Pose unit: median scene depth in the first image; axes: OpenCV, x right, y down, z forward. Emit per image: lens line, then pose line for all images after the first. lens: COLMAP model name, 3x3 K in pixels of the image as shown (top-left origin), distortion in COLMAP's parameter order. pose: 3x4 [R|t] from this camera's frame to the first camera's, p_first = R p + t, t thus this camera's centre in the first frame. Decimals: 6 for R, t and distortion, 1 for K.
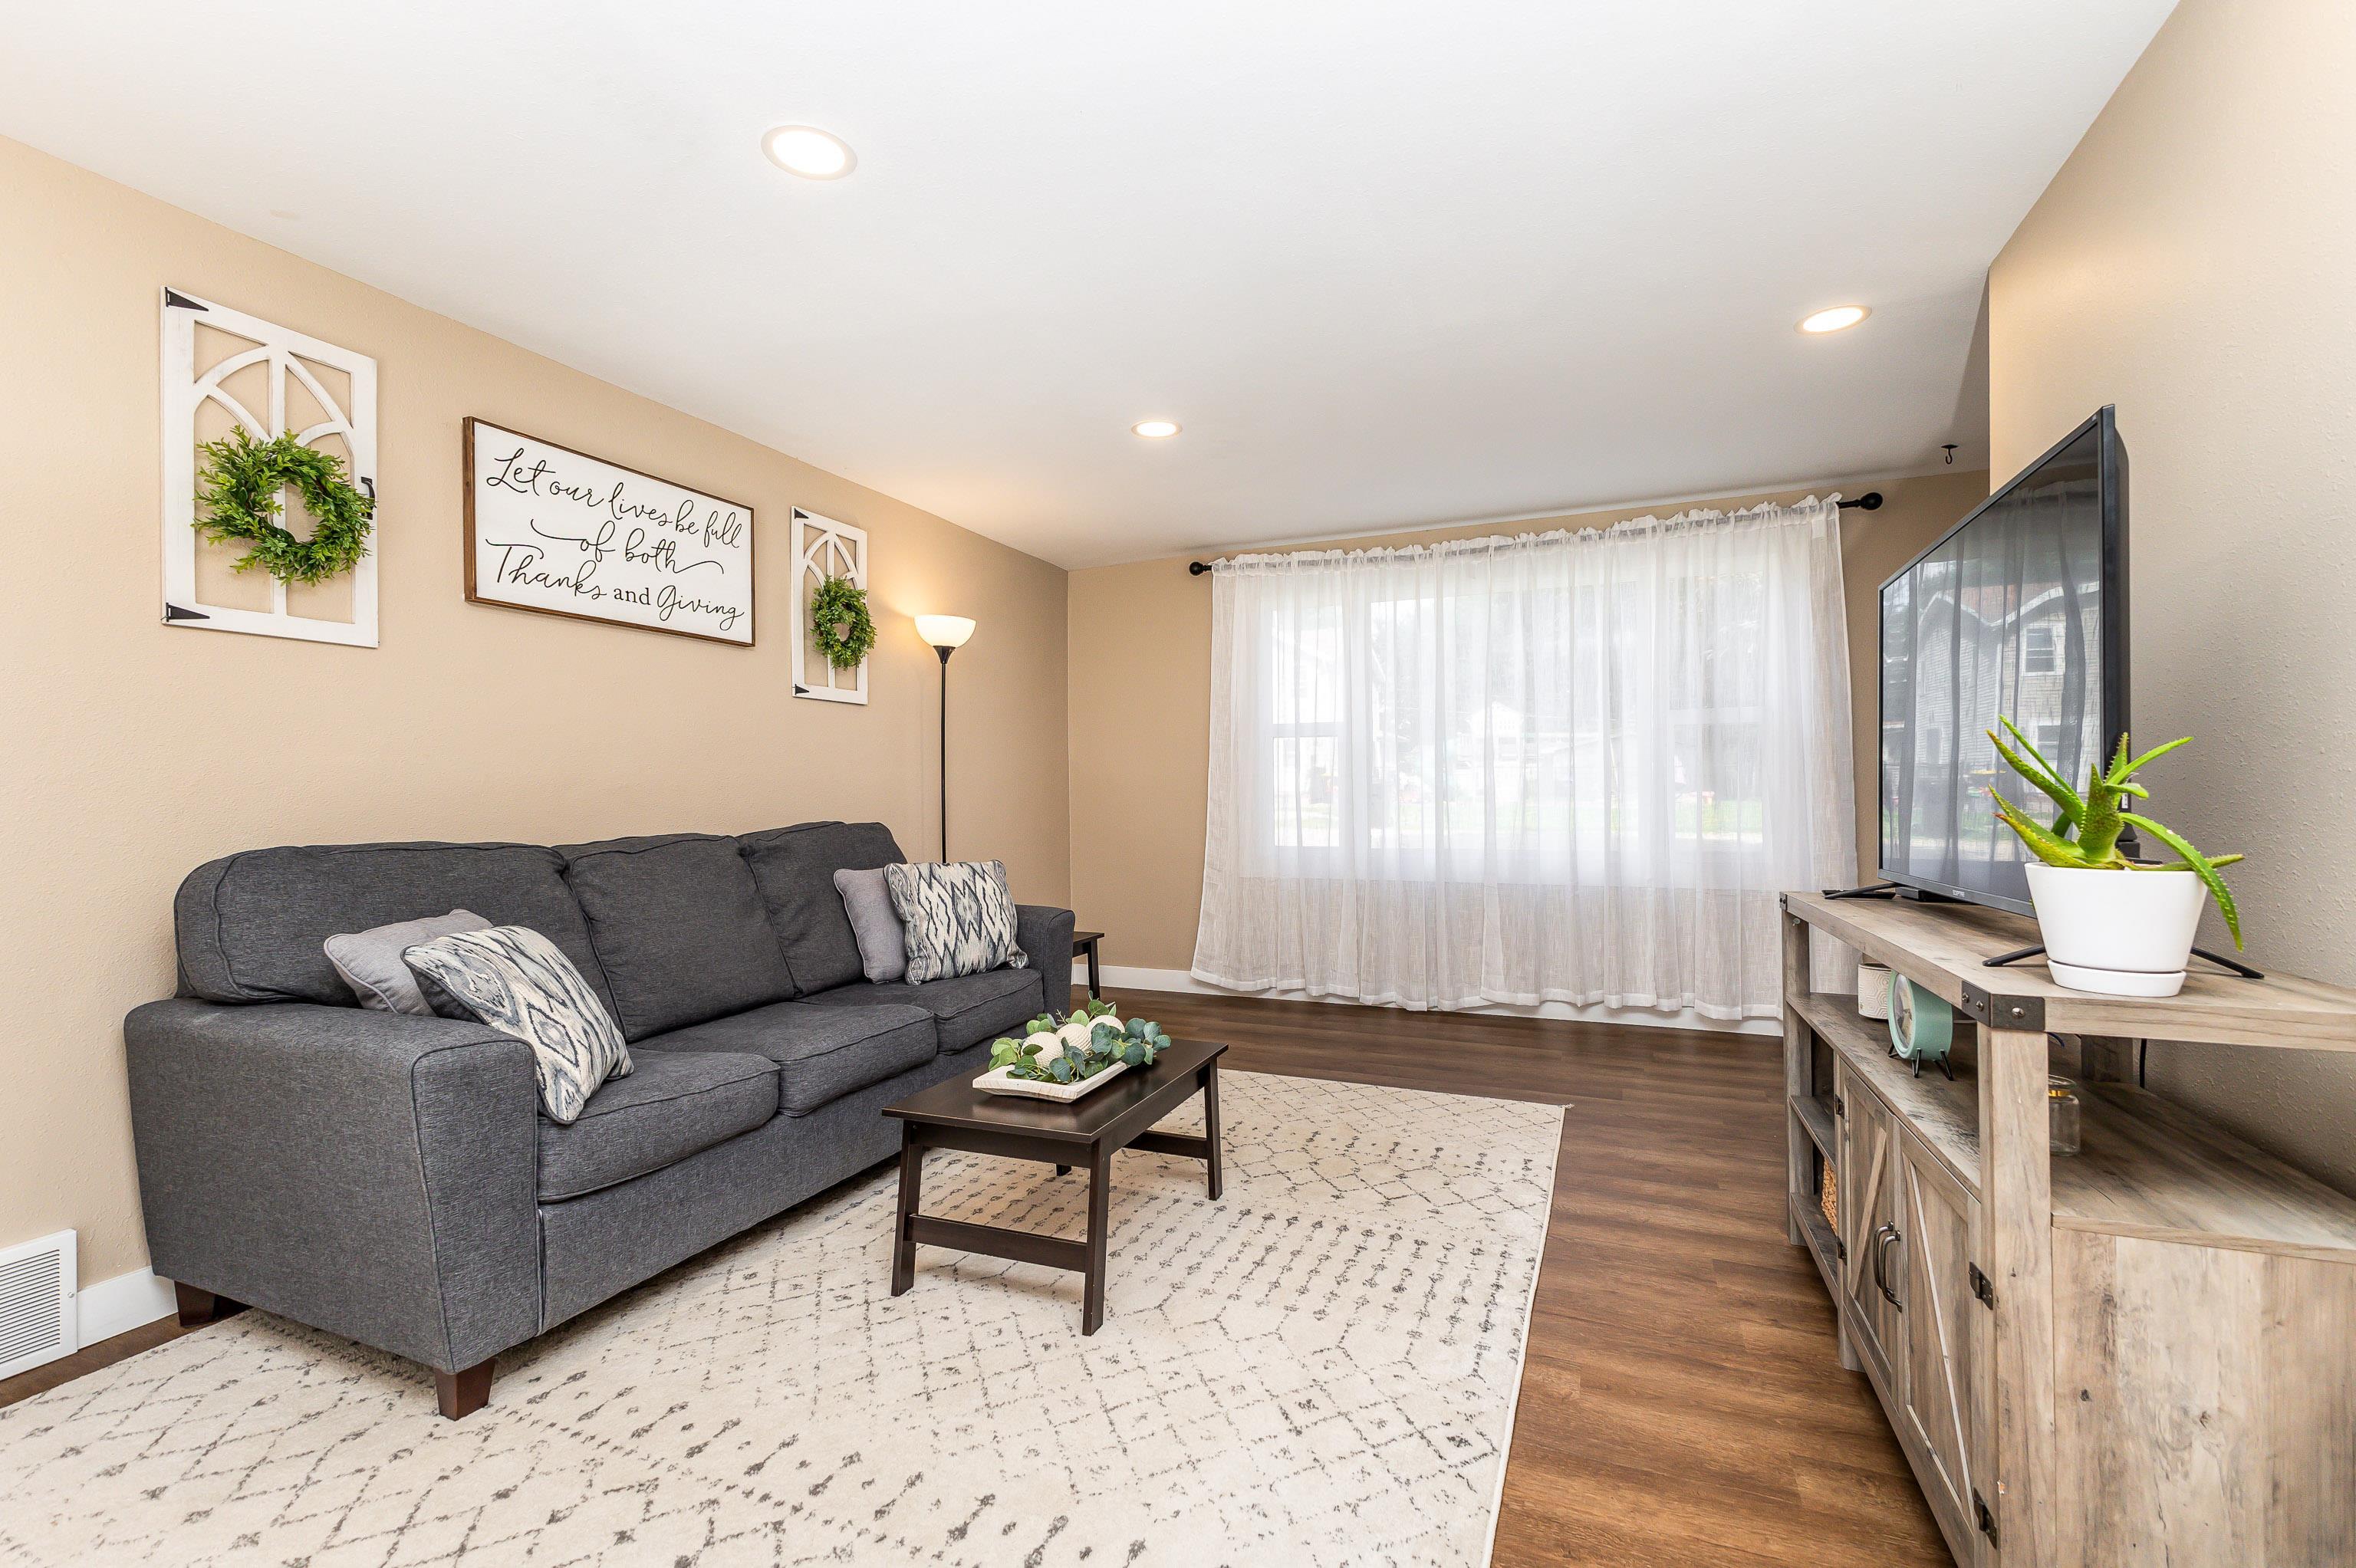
lens RADIAL K [[1029.1, 0, 1189.1], [0, 1029.1, 794.6], [0, 0, 1]] dist [0.010369, -0.003909]
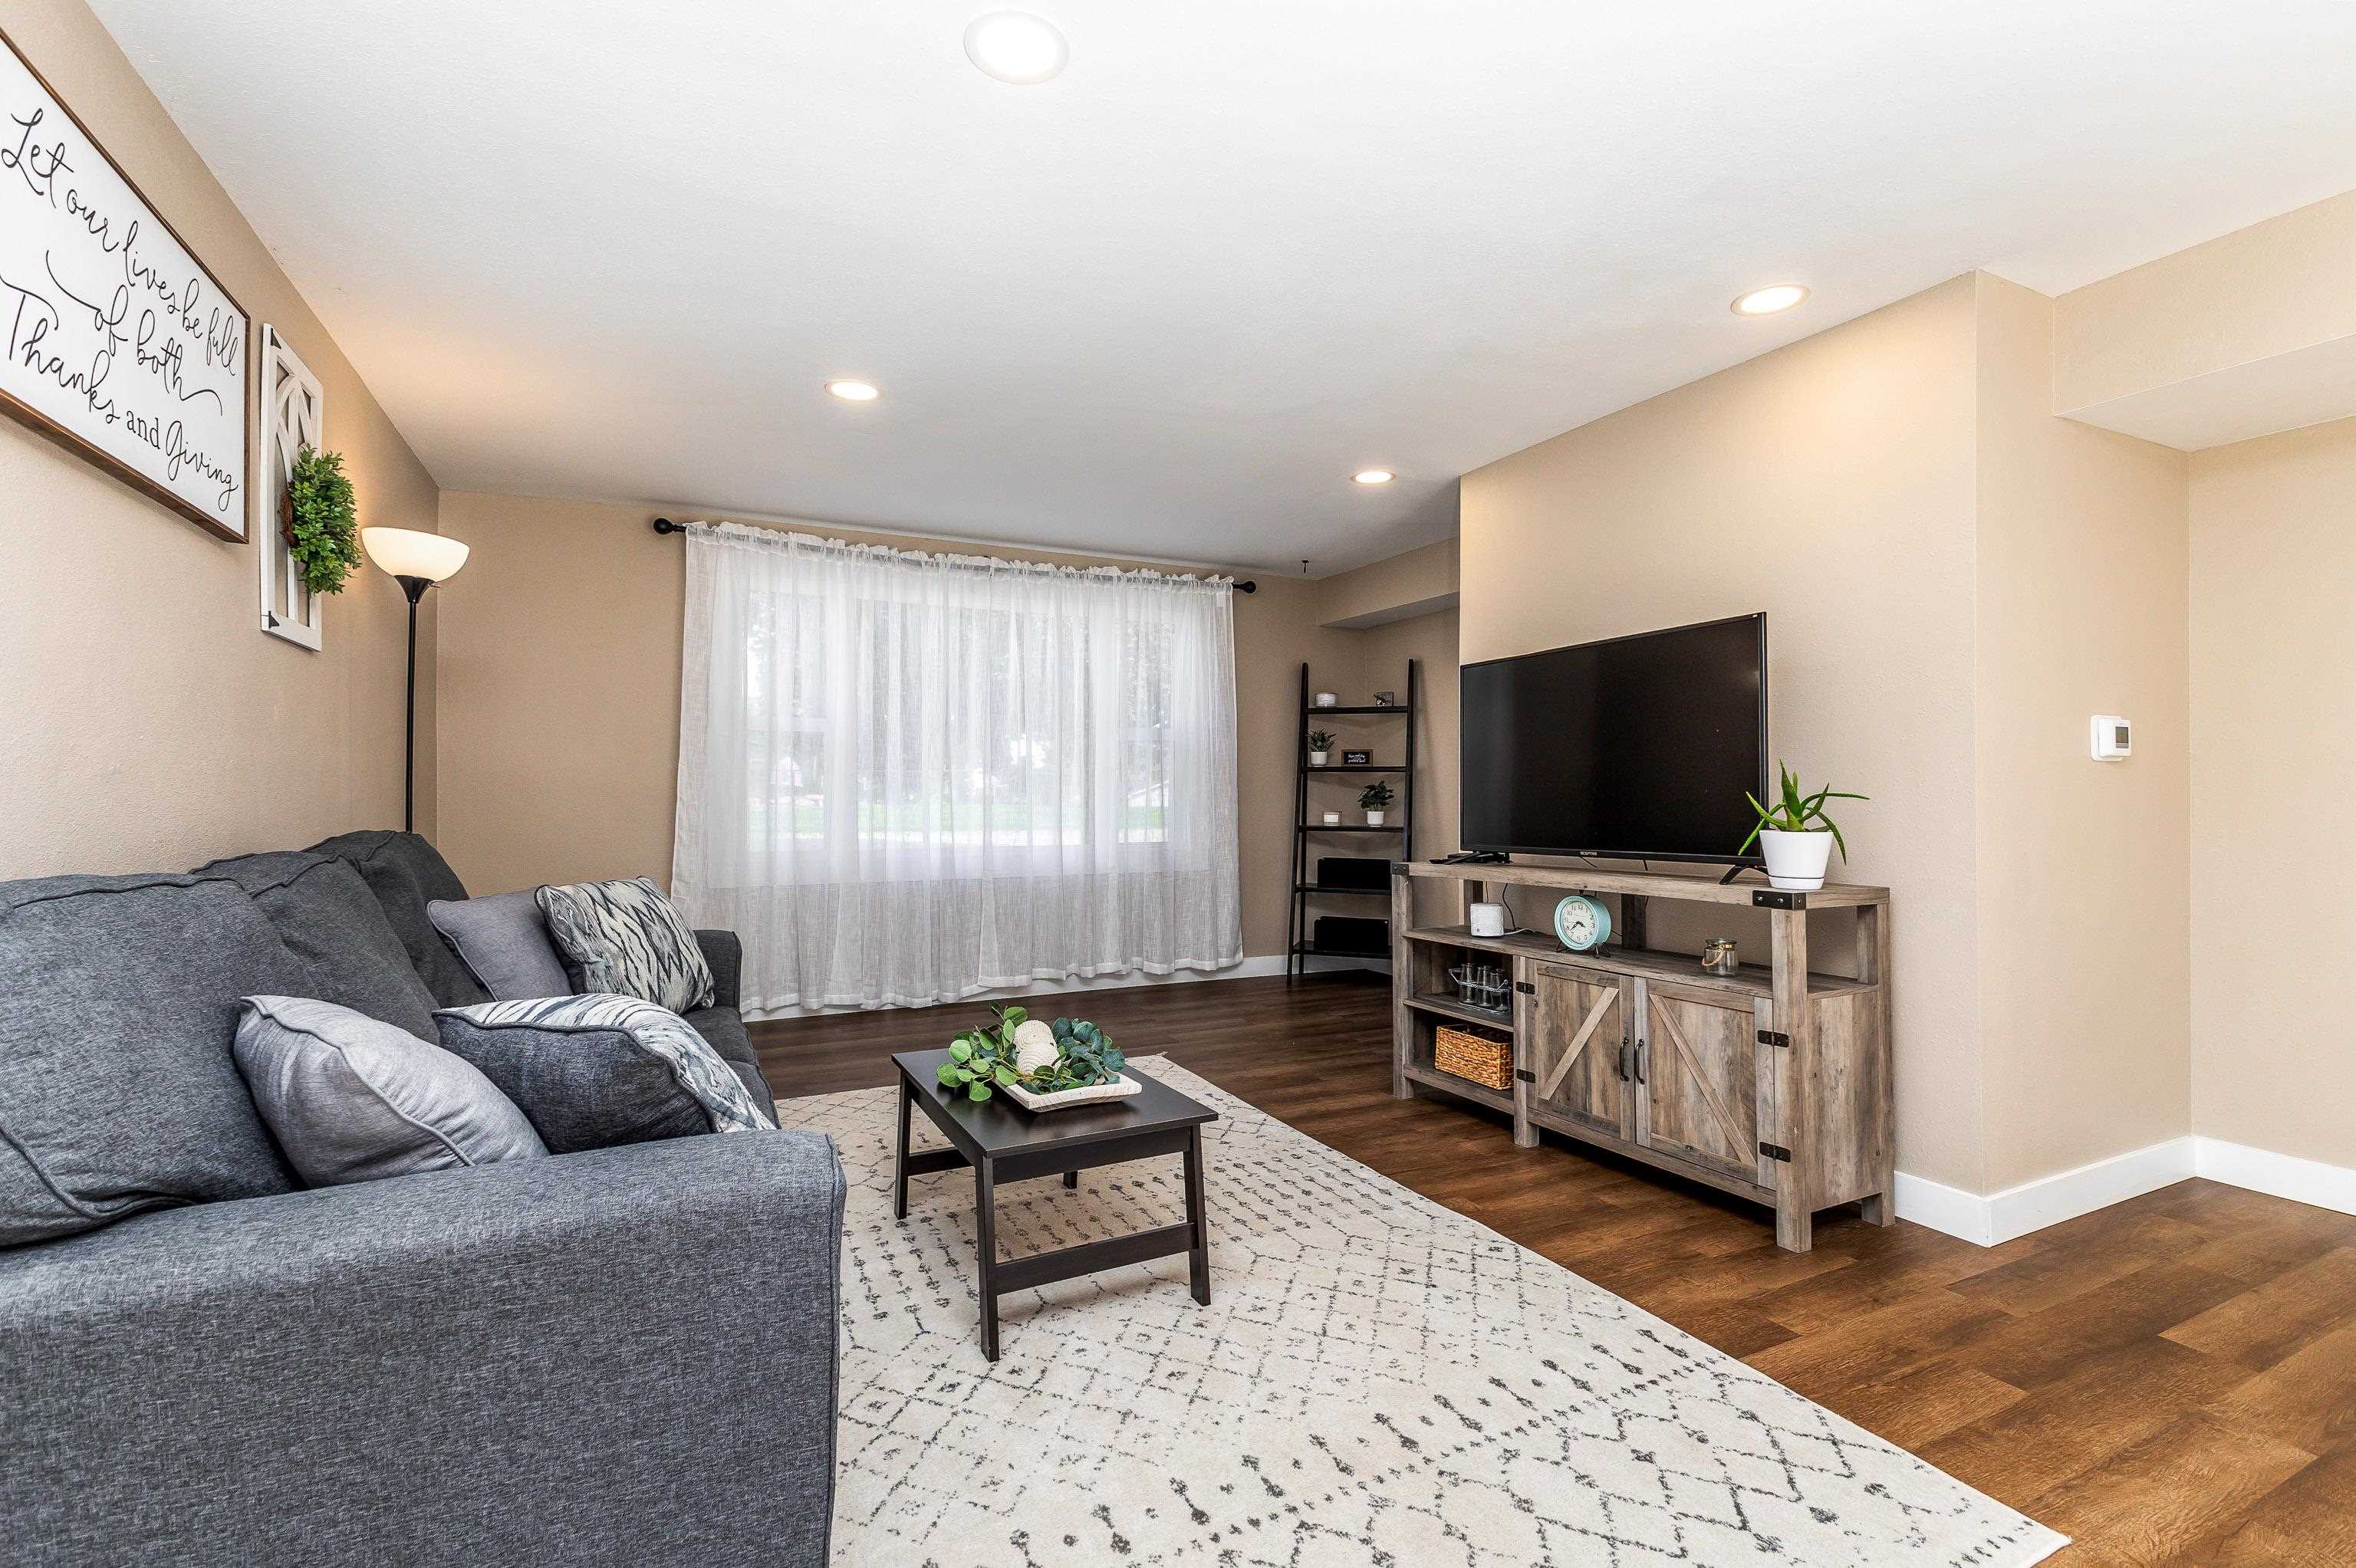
lens RADIAL K [[1029.1, 0, 1180.2], [0, 1029.1, 794.9], [0, 0, 1]] dist [0.010369, -0.003909]
pose [[0.657718, 0.007351, 0.753229, -0.575369], [-0.004522, 0.999973, -0.005810, 0.005739], [-0.753251, 0.000415, 0.657733, 0.205666]]
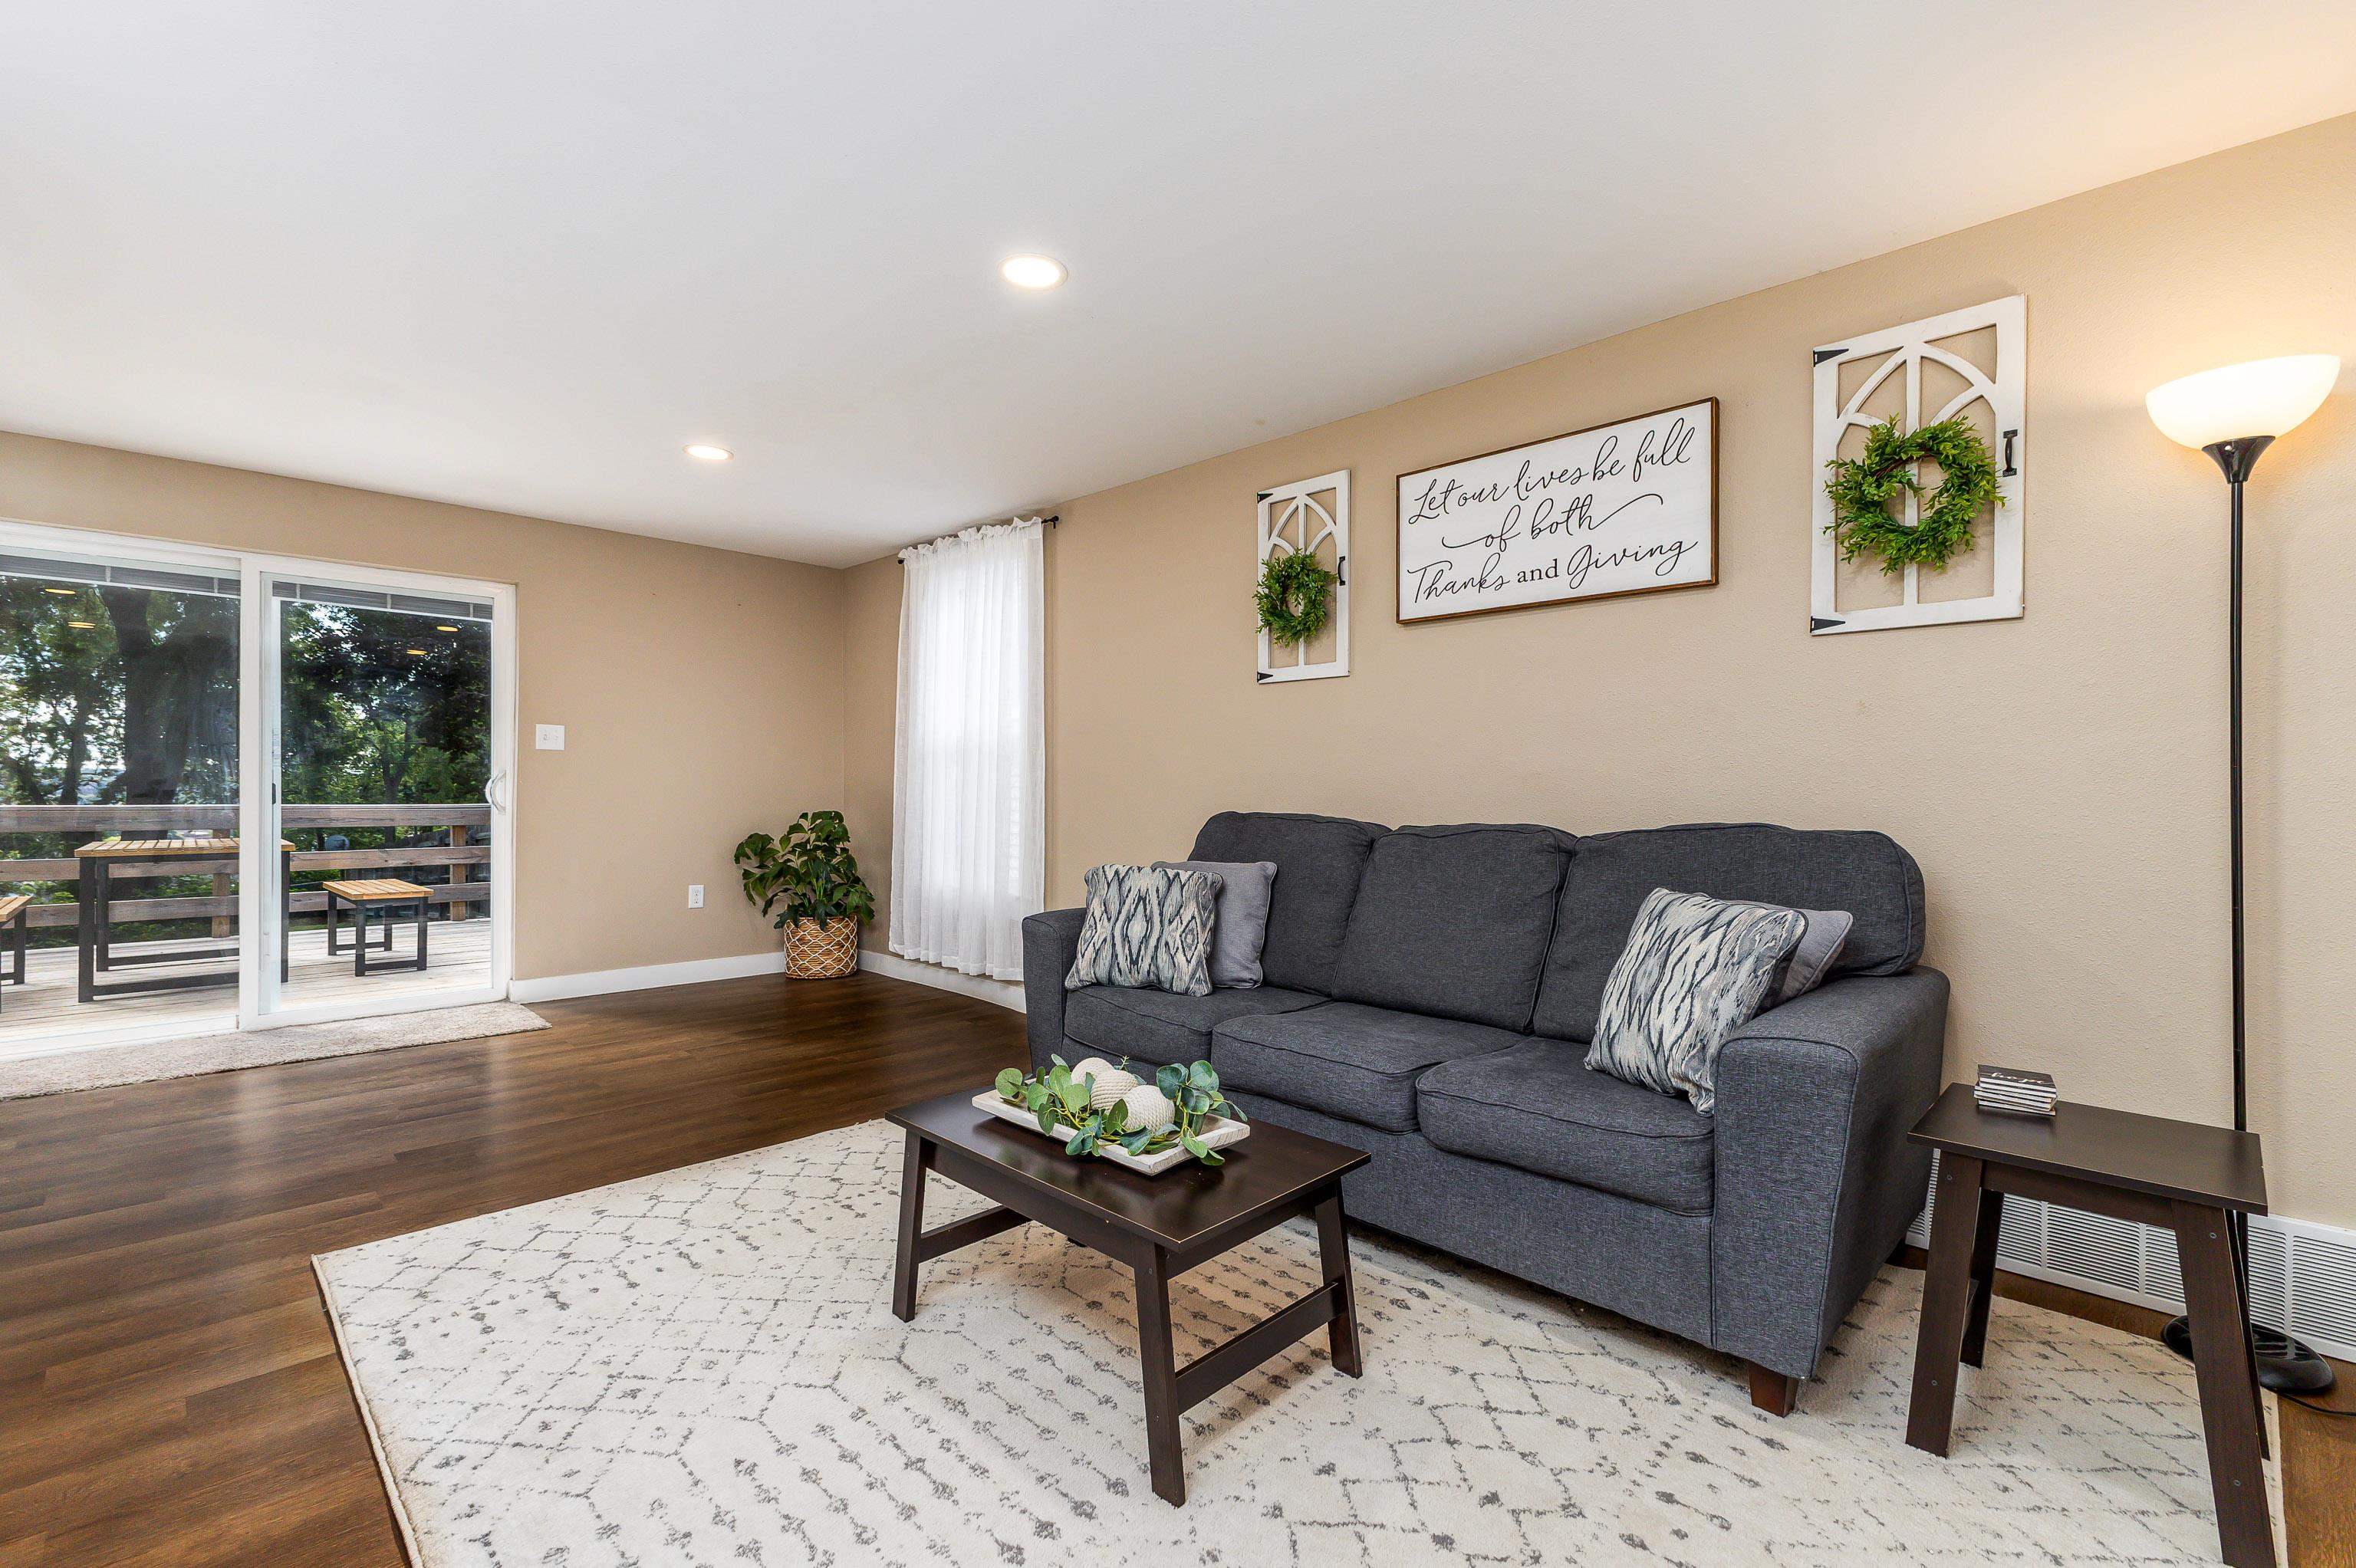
lens RADIAL K [[1029.1, 0, 1184.5], [0, 1029.1, 795.7], [0, 0, 1]] dist [0.010369, -0.003909]
pose [[-0.381772, 0.012767, -0.924168, 0.456559], [-0.004612, 0.999866, 0.015718, -0.000609], [0.924245, 0.010263, -0.381662, 1.034835]]
